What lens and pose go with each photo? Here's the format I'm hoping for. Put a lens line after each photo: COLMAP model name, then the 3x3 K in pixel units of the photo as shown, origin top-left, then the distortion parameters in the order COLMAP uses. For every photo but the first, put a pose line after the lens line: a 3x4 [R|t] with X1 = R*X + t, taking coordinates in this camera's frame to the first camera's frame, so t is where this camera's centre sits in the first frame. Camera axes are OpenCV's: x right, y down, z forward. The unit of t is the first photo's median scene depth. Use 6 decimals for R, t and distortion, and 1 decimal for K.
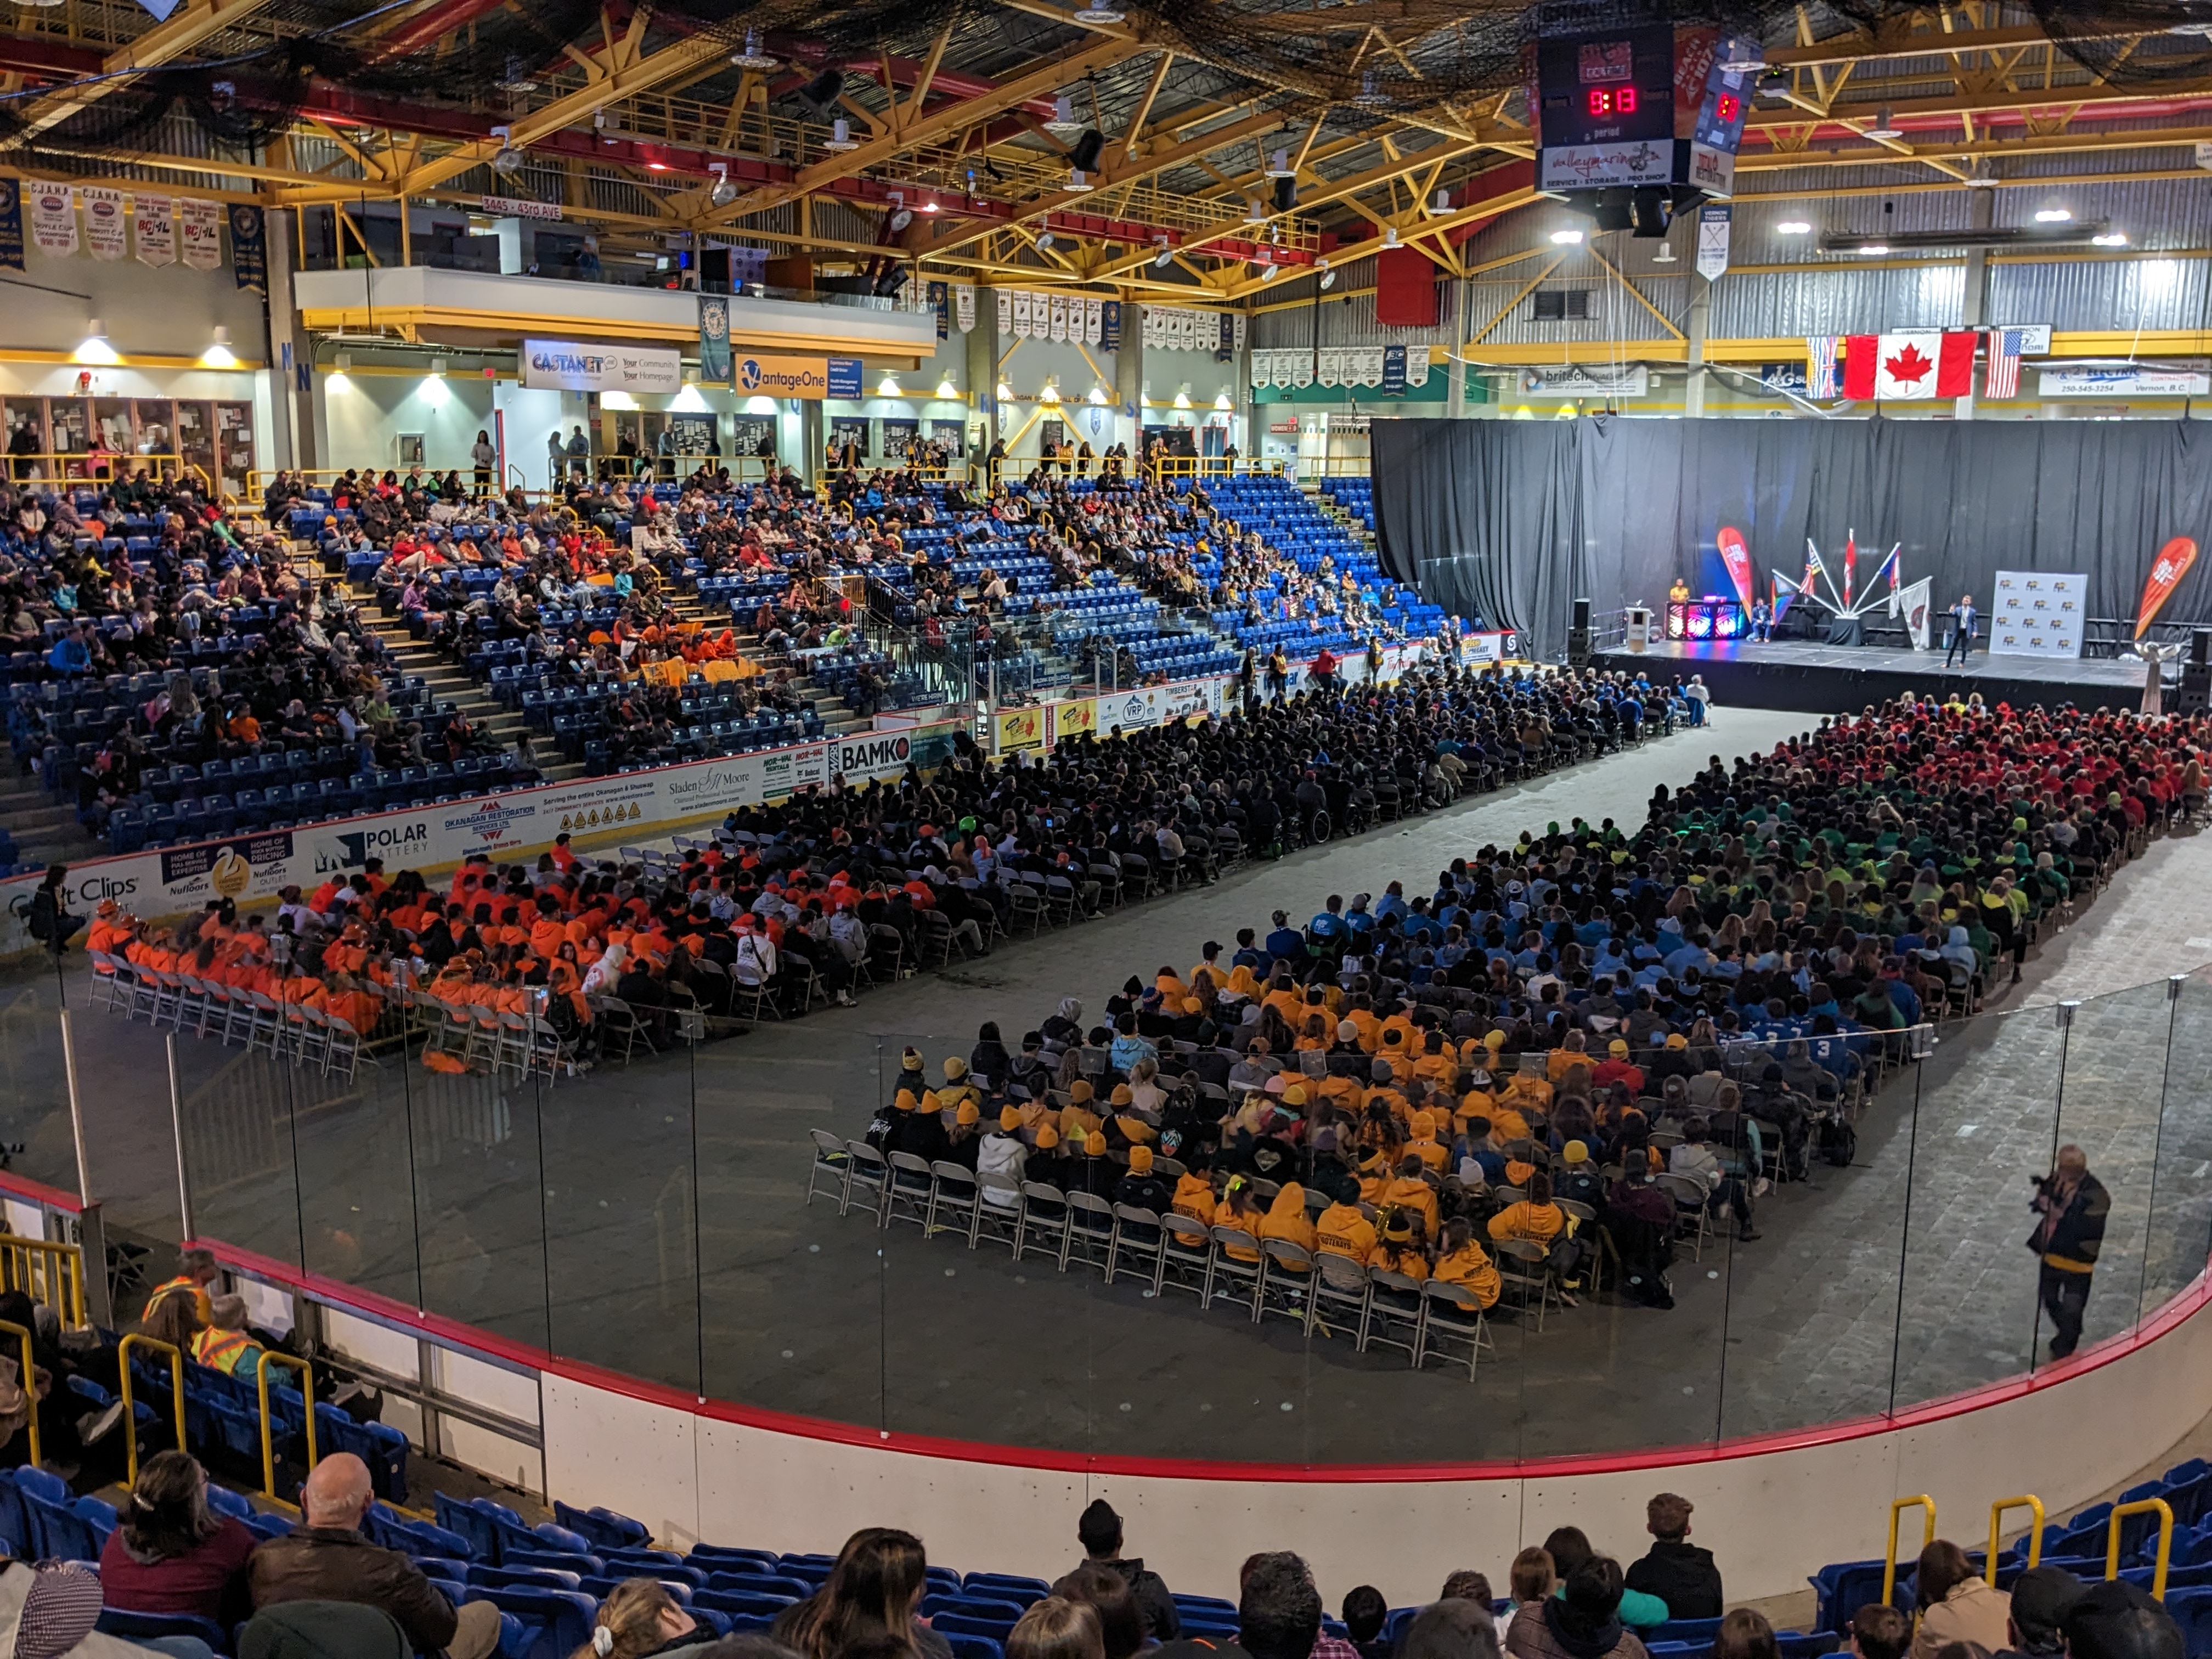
lens RADIAL K [[2198.0, 0, 1106.0], [0, 2198.0, 829.5], [0, 0, 1]] dist [0.001350, -0.026193]
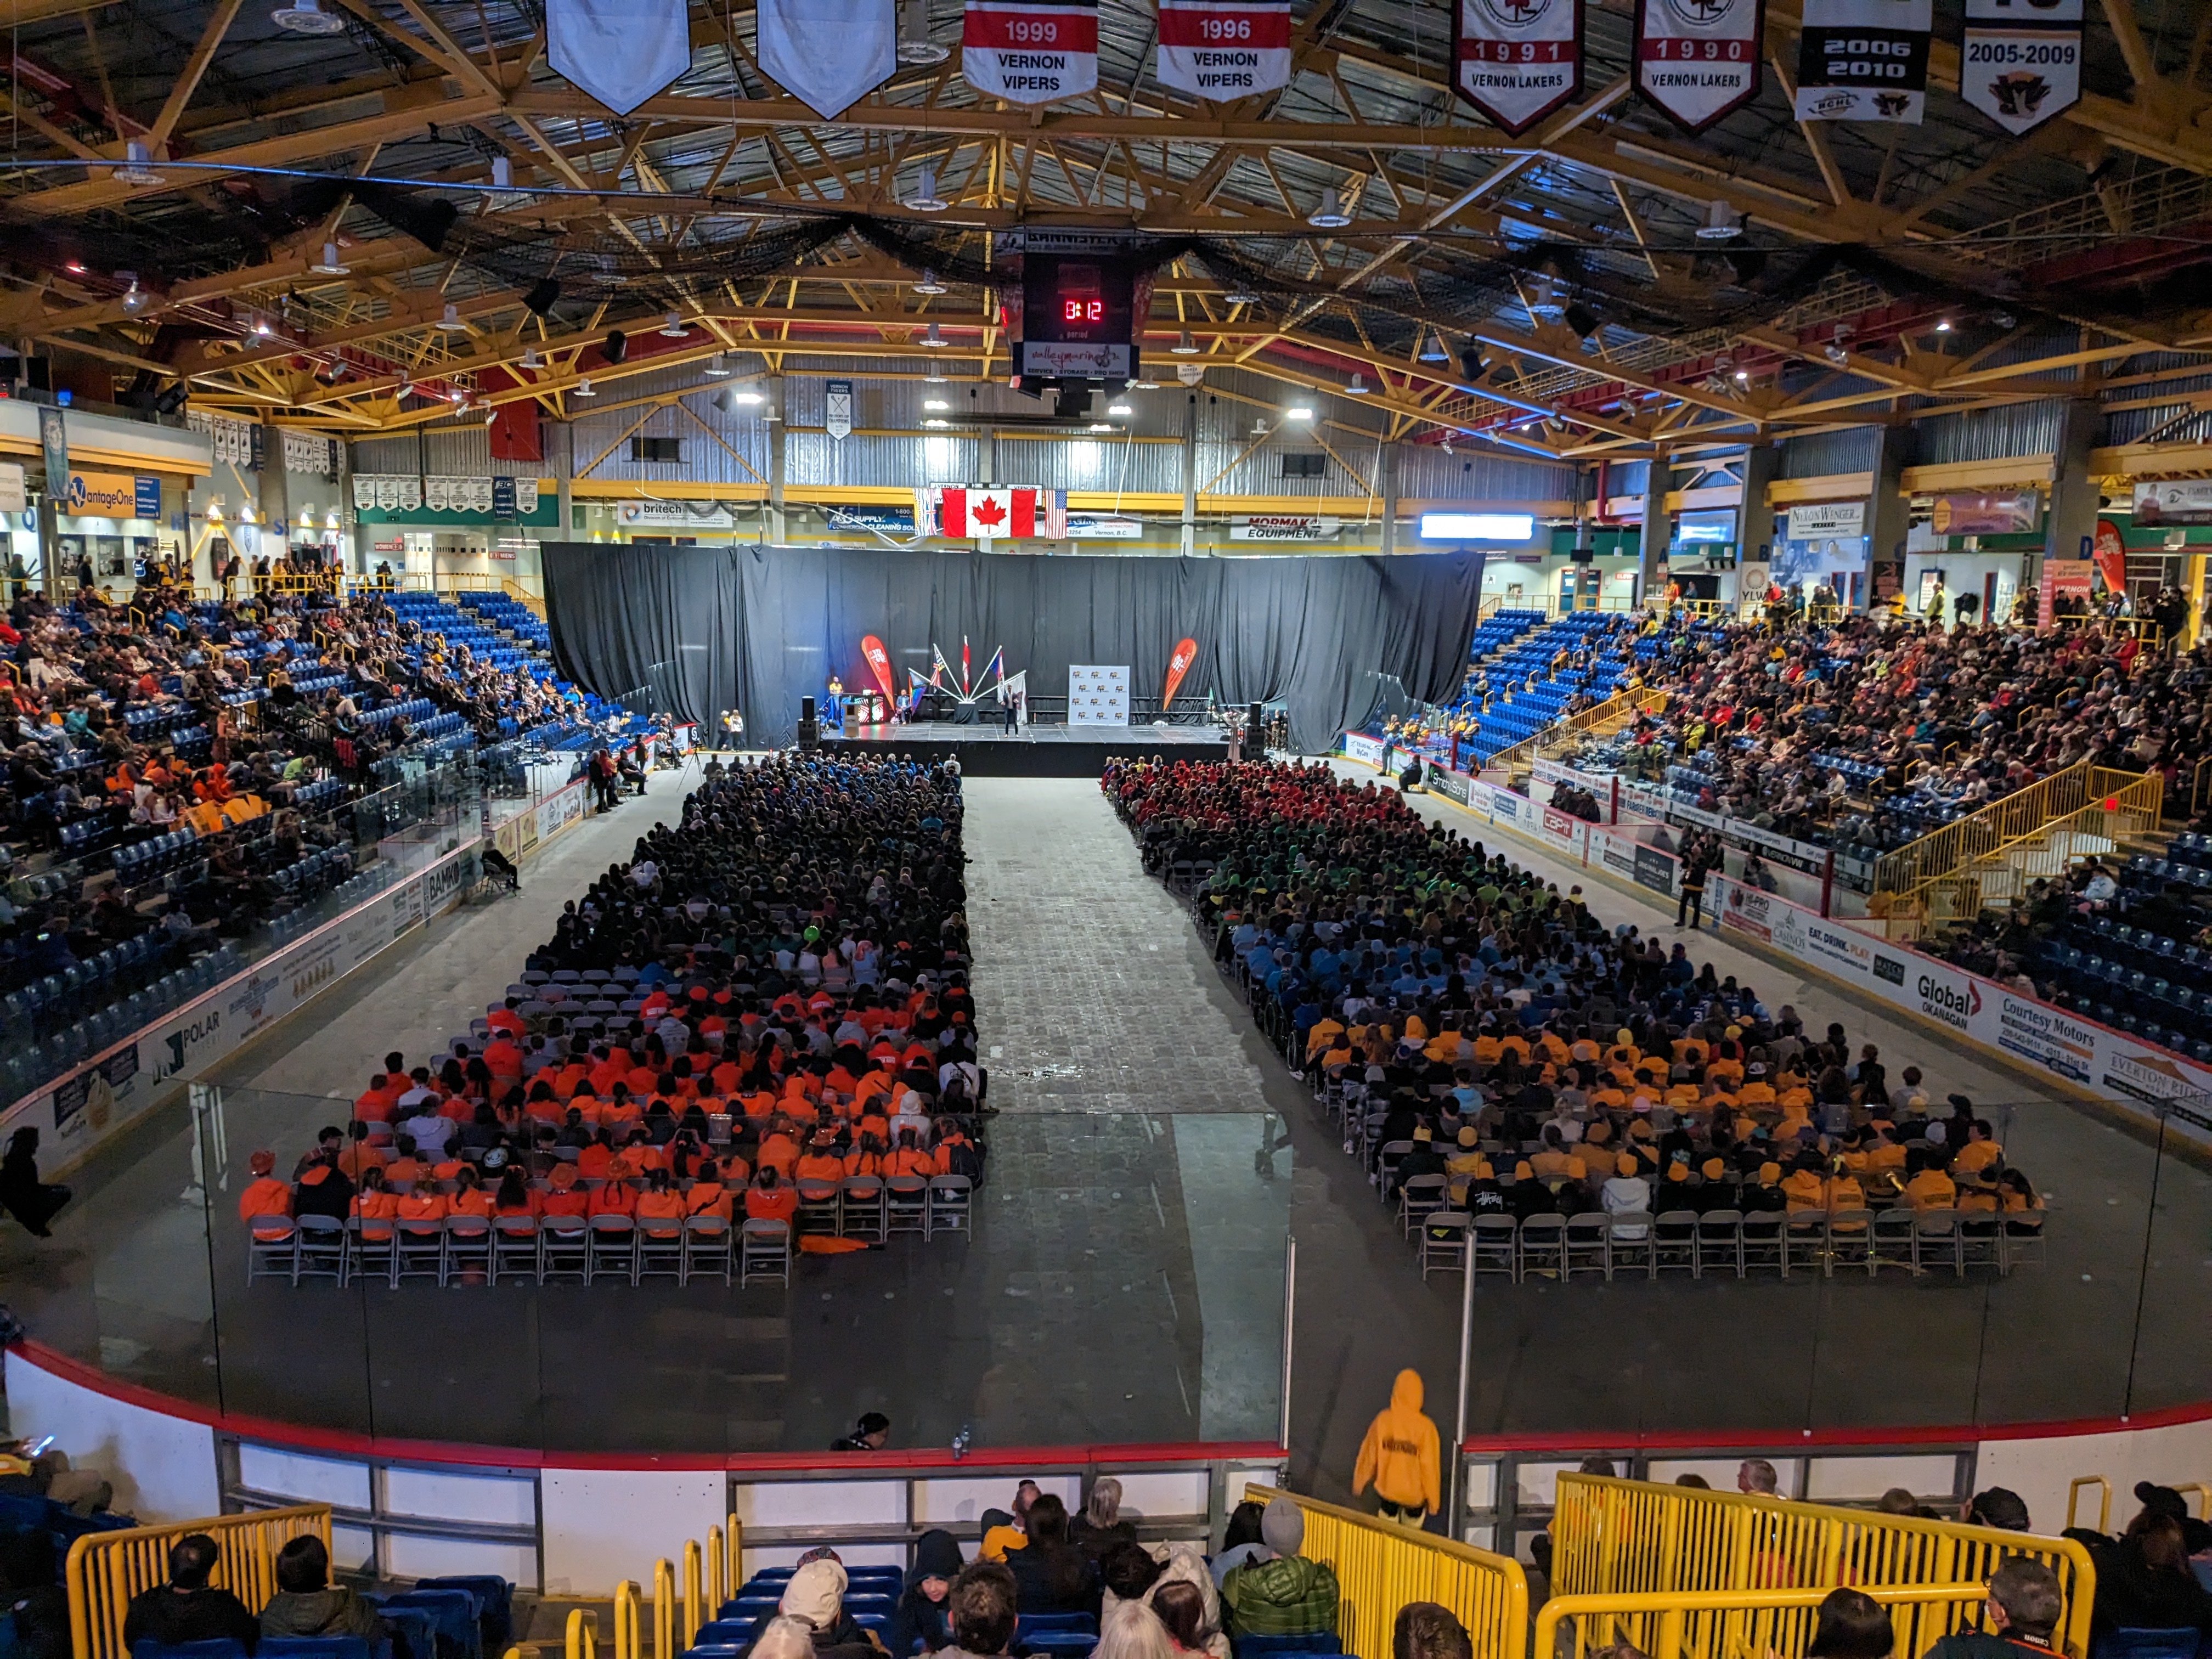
lens RADIAL K [[1756.4, 0, 1106.0], [0, 1756.4, 829.5], [0, 0, 1]] dist [0.083105, -0.154212]
pose [[0.782315, -0.083744, 0.617227, -0.255932], [0.094941, 0.995374, 0.014717, -0.028146], [-0.615604, 0.047087, 0.786647, 0.120360]]
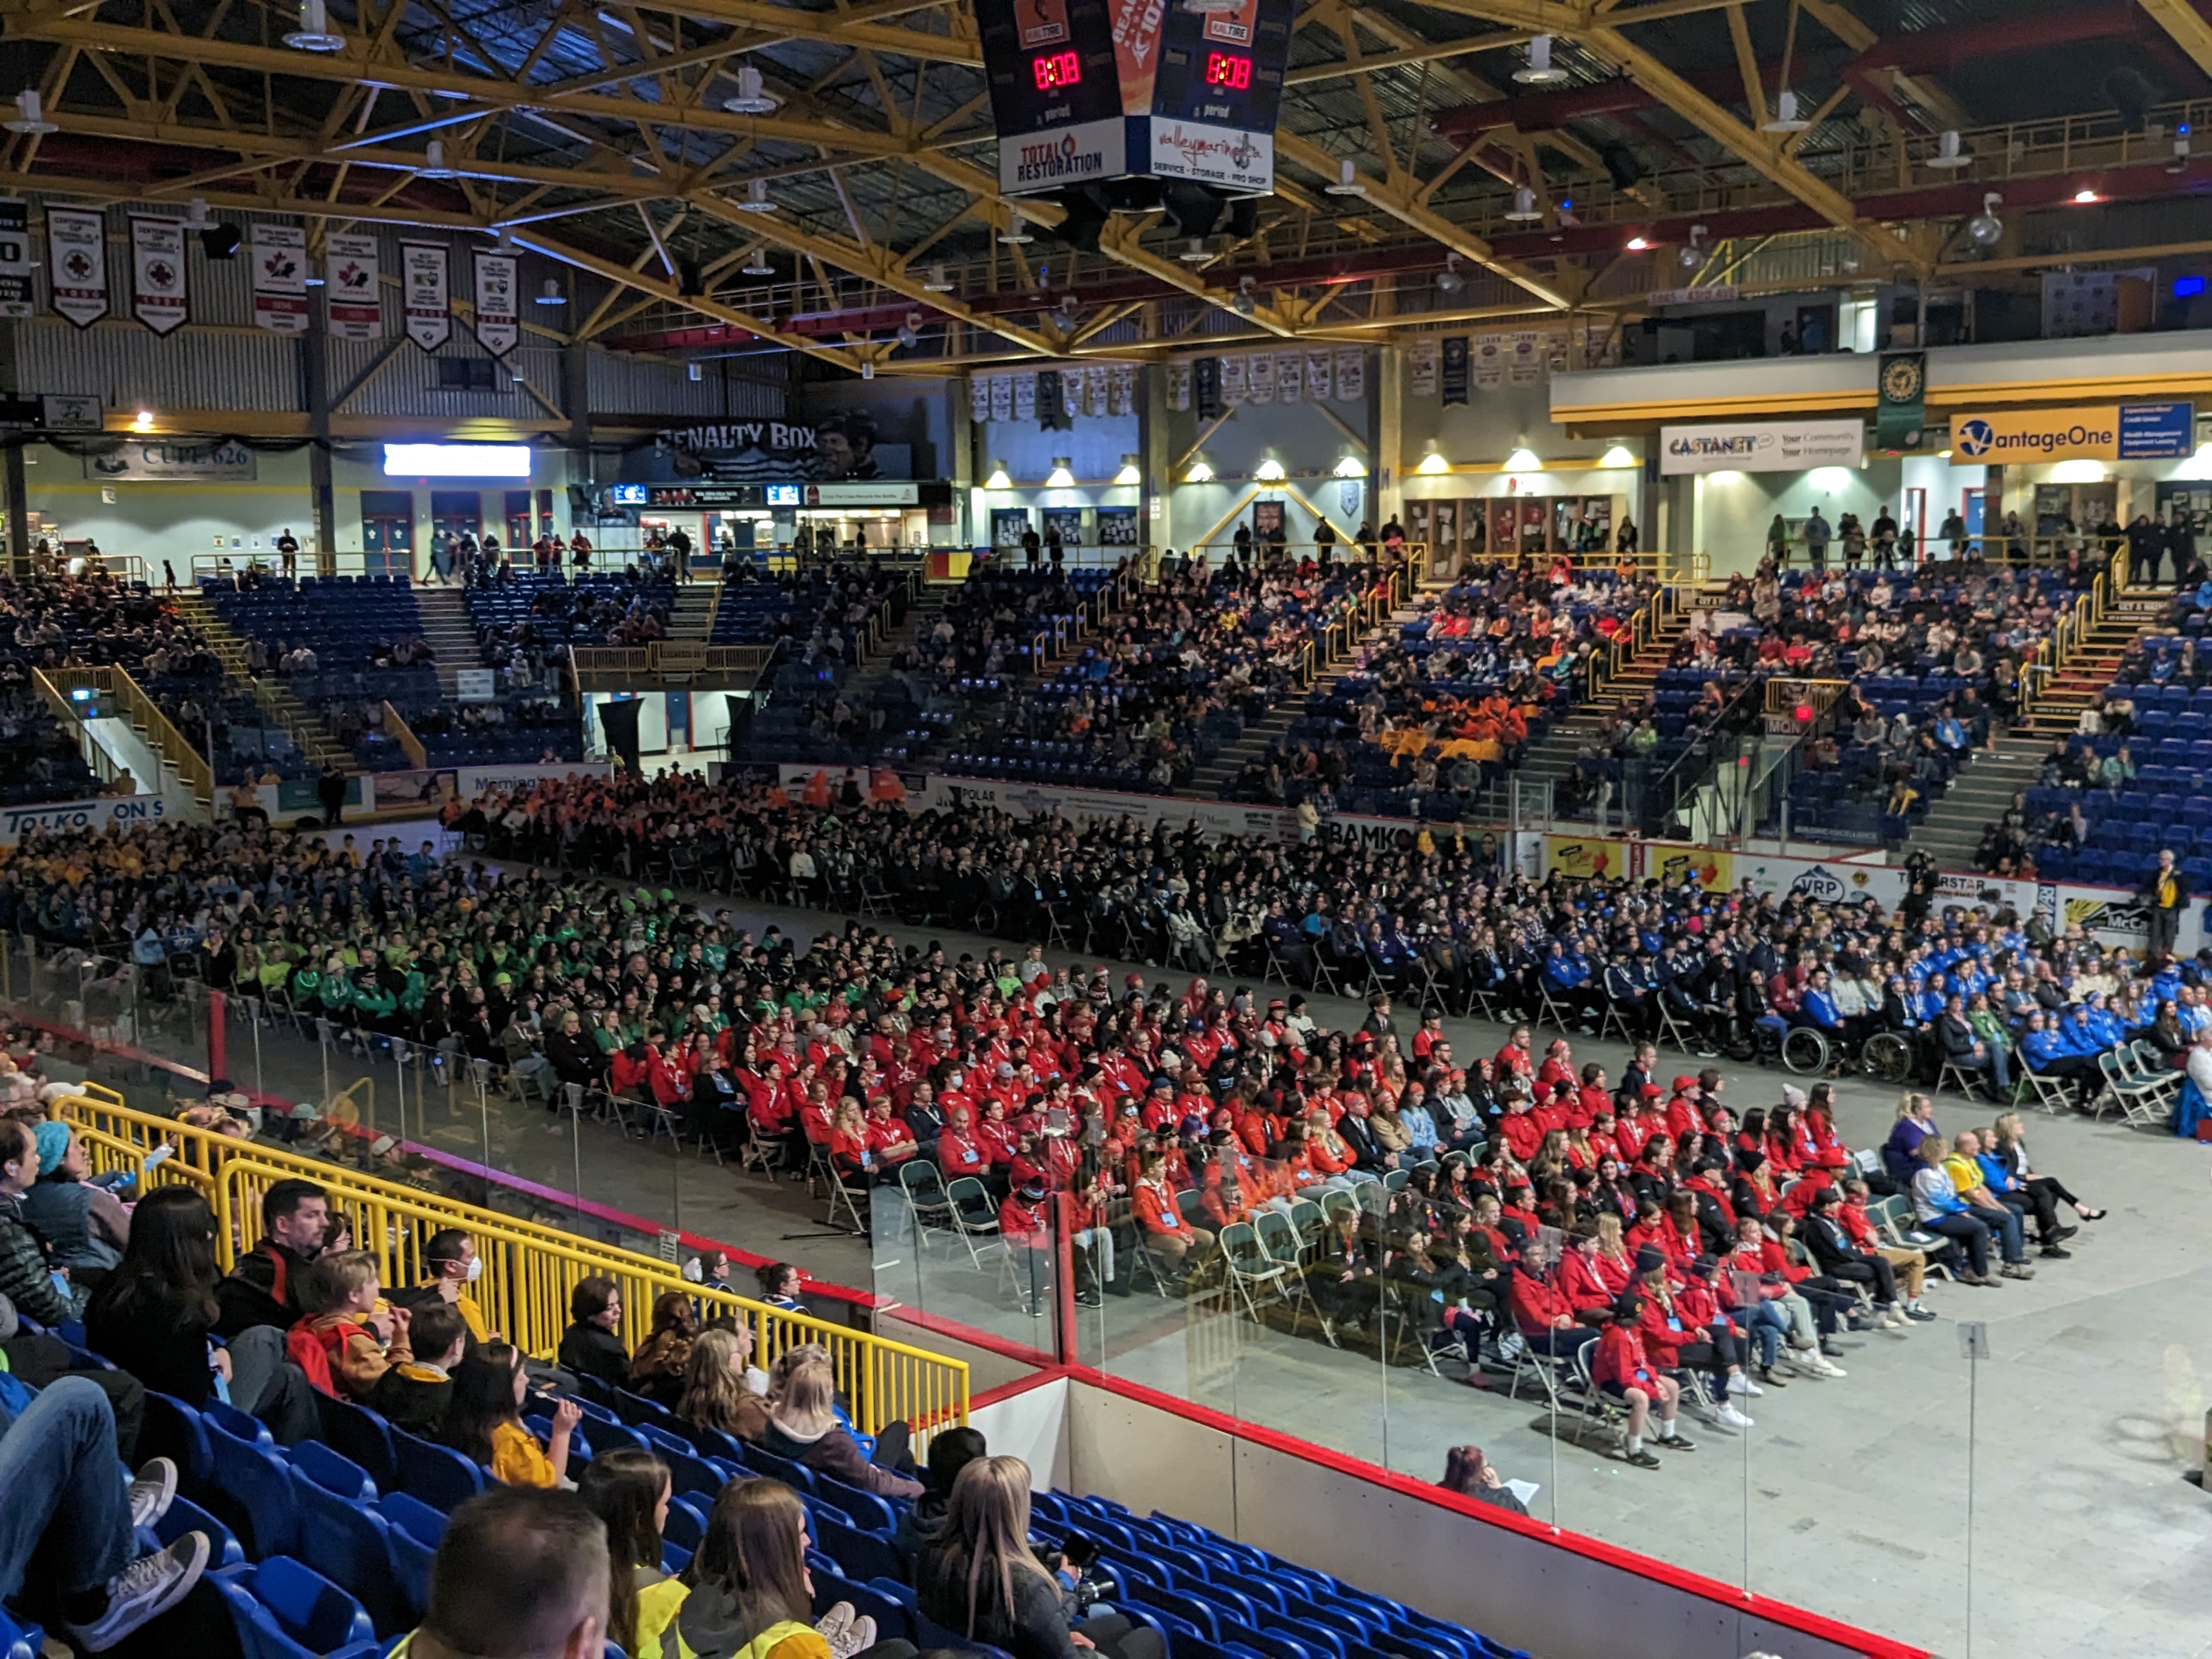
lens RADIAL K [[2198.0, 0, 1106.0], [0, 2198.0, 829.5], [0, 0, 1]] dist [0.001350, -0.026193]
pose [[-0.155268, 0.119210, -0.980653, 0.606178], [-0.160786, 0.976406, 0.144151, -0.112324], [0.974700, 0.180058, -0.132437, 0.704625]]
